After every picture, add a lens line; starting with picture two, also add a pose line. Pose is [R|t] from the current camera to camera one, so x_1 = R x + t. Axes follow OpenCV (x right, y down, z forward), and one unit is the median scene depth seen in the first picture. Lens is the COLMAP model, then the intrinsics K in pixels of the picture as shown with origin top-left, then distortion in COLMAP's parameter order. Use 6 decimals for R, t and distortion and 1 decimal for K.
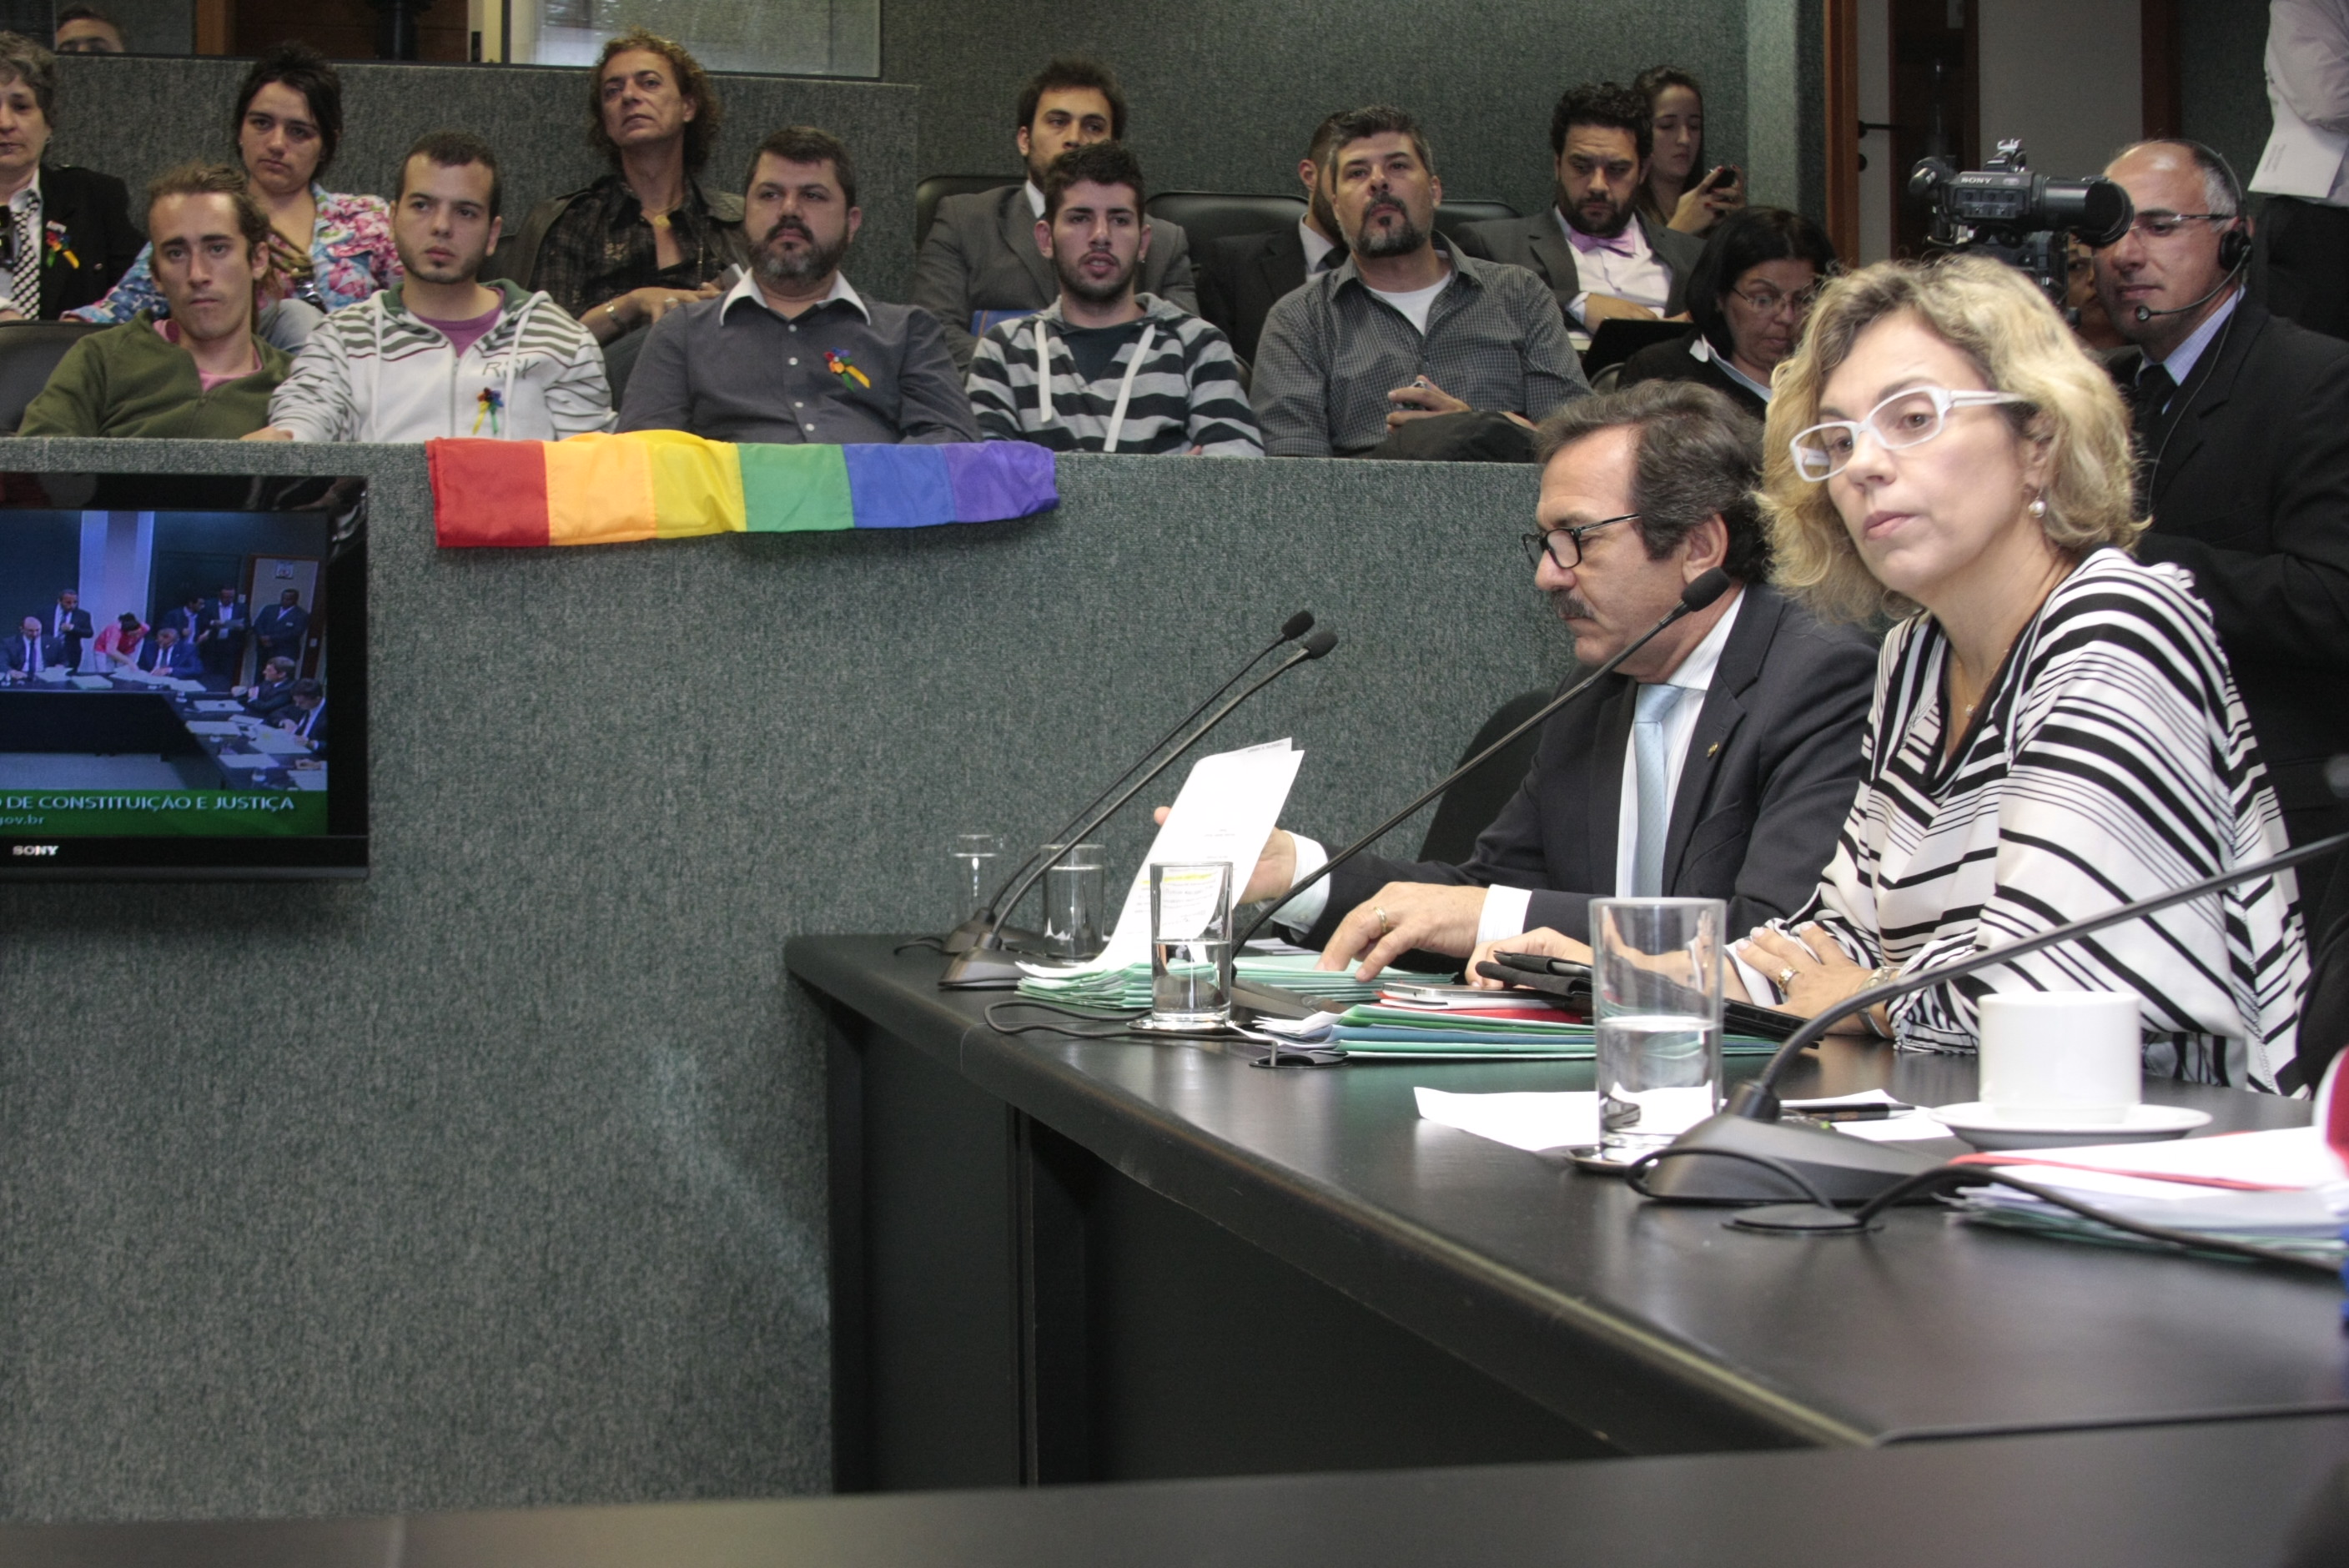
lens RADIAL K [[3349.9, 0, 1174.5], [0, 3349.9, 784.0], [0, 0, 1]] dist [-0.145864, 0.128852]
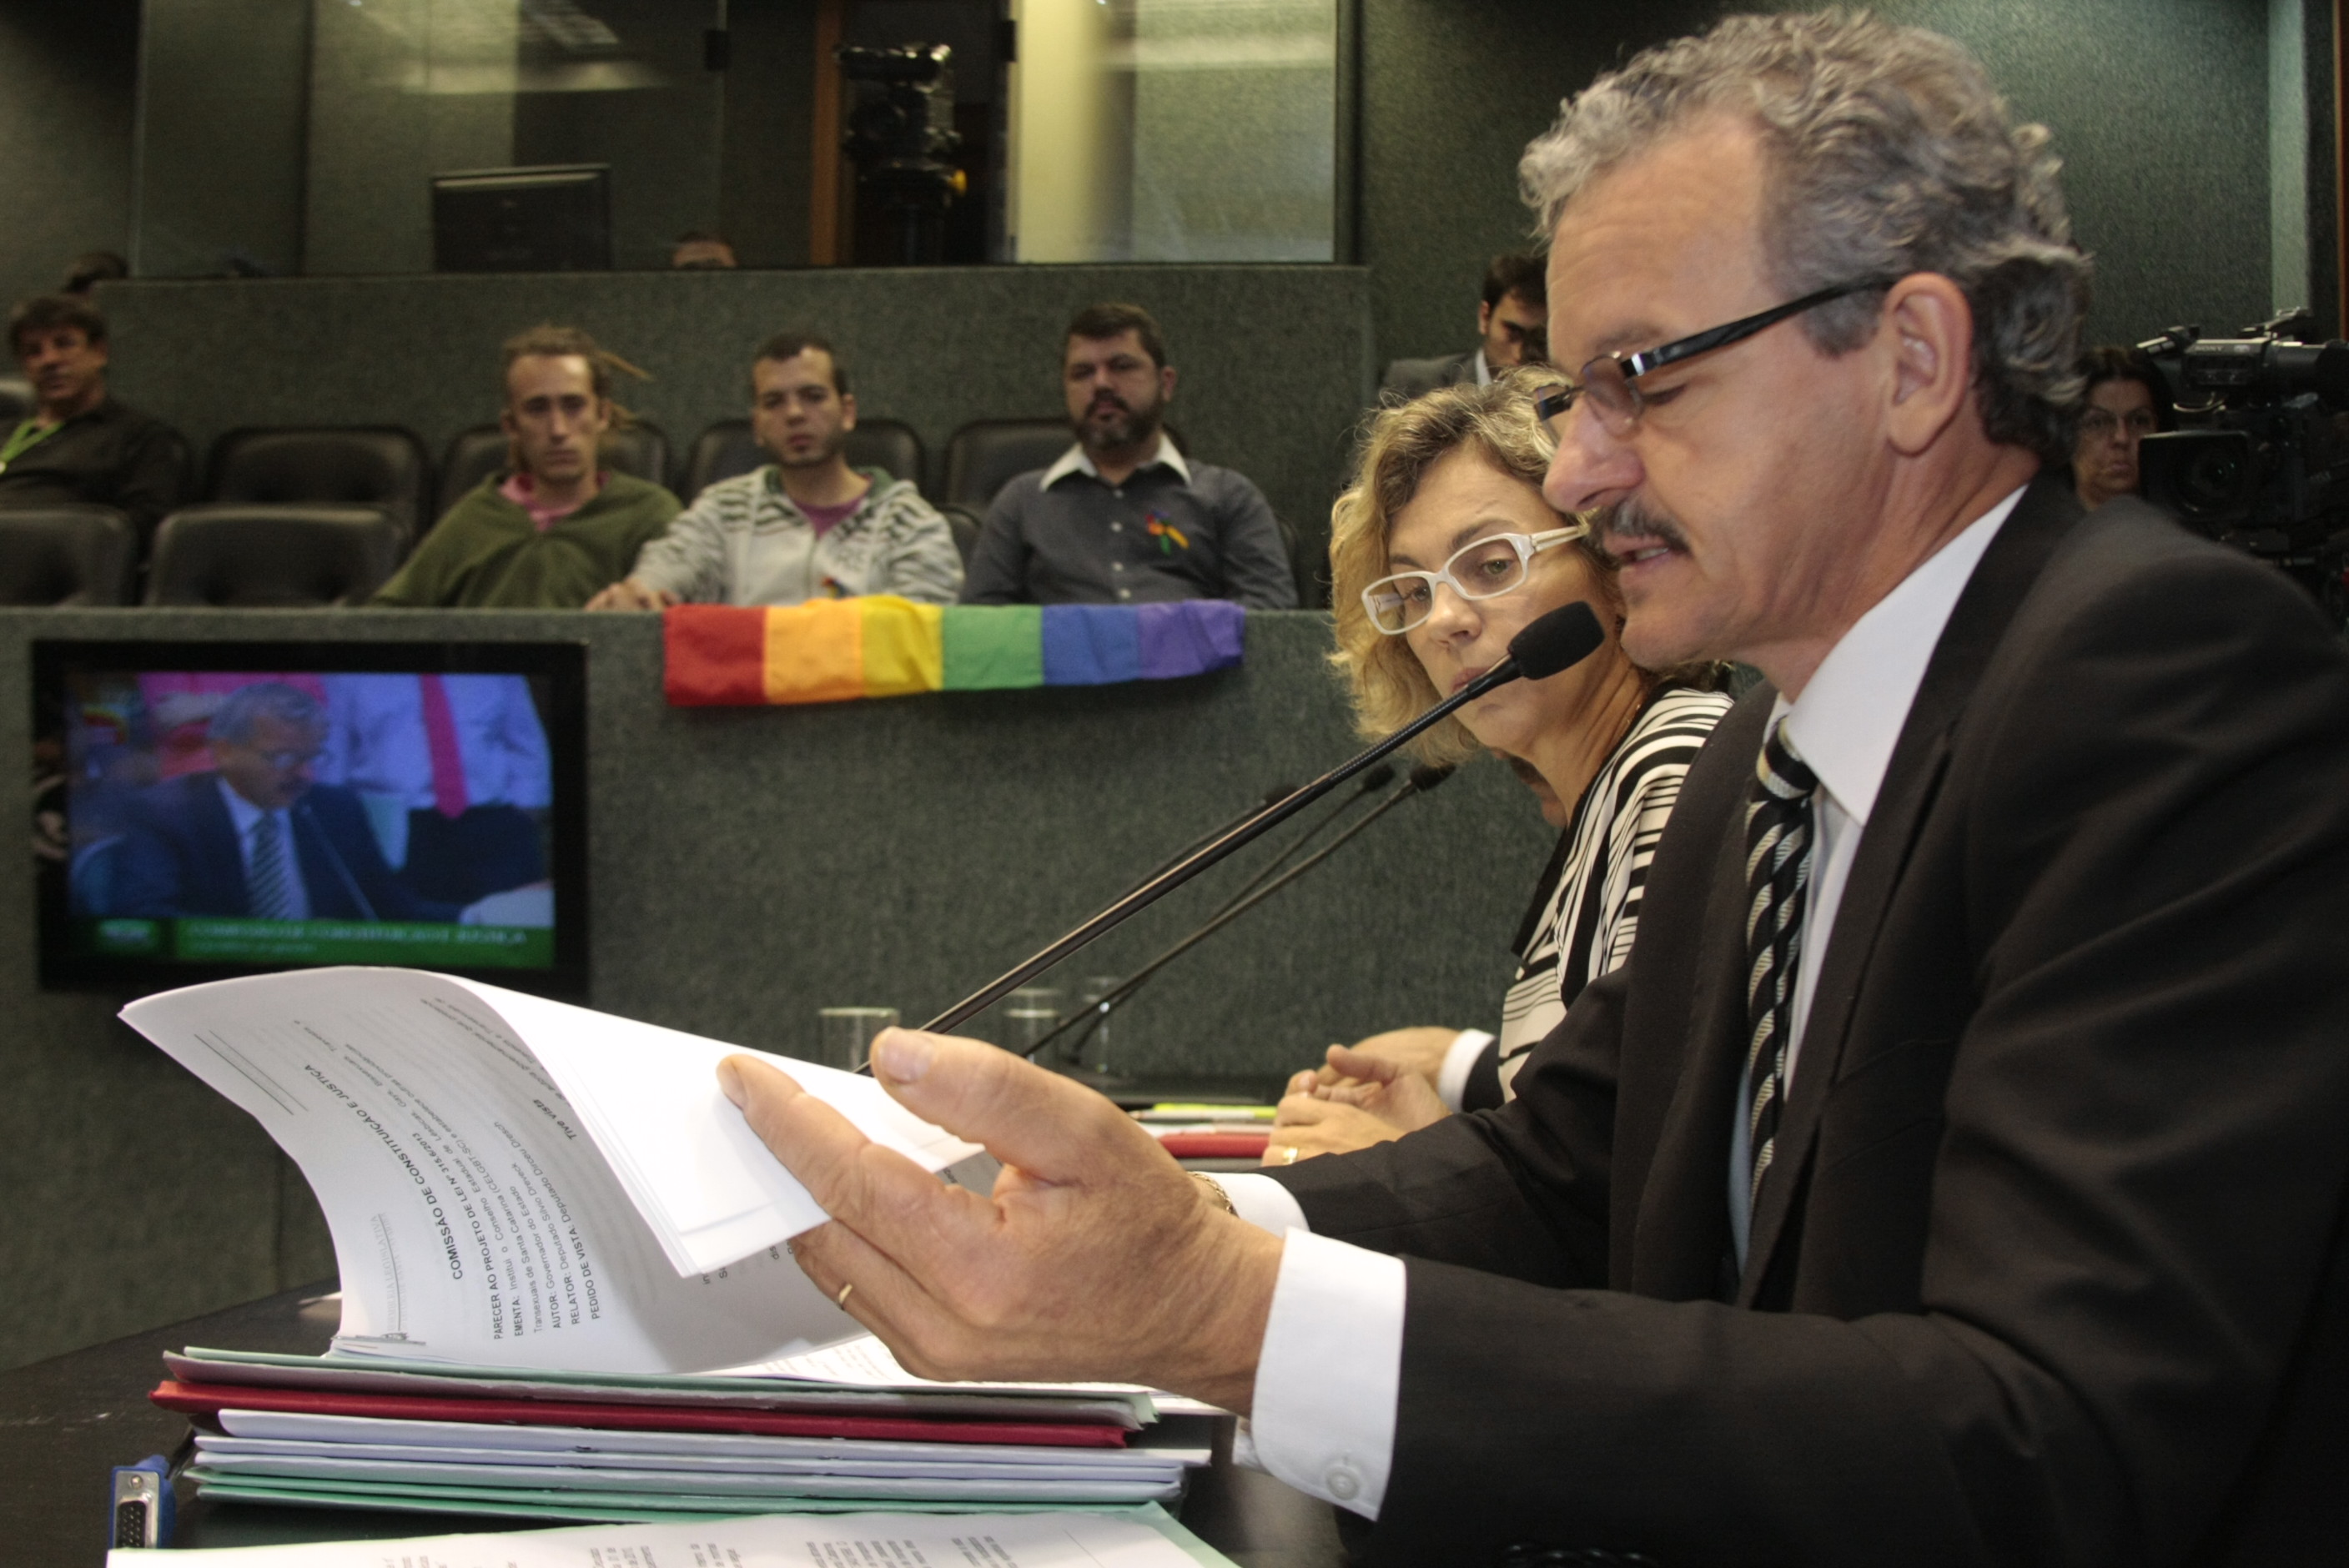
lens RADIAL K [[2895.7, 0, 1174.5], [0, 2895.7, 784.0], [0, 0, 1]] dist [-0.097111, 0.024889]
pose [[0.954433, 0.002102, -0.298418, 0.215104], [-0.013100, 0.999306, -0.034861, -0.014310], [0.298138, 0.037182, 0.953798, 0.144667]]
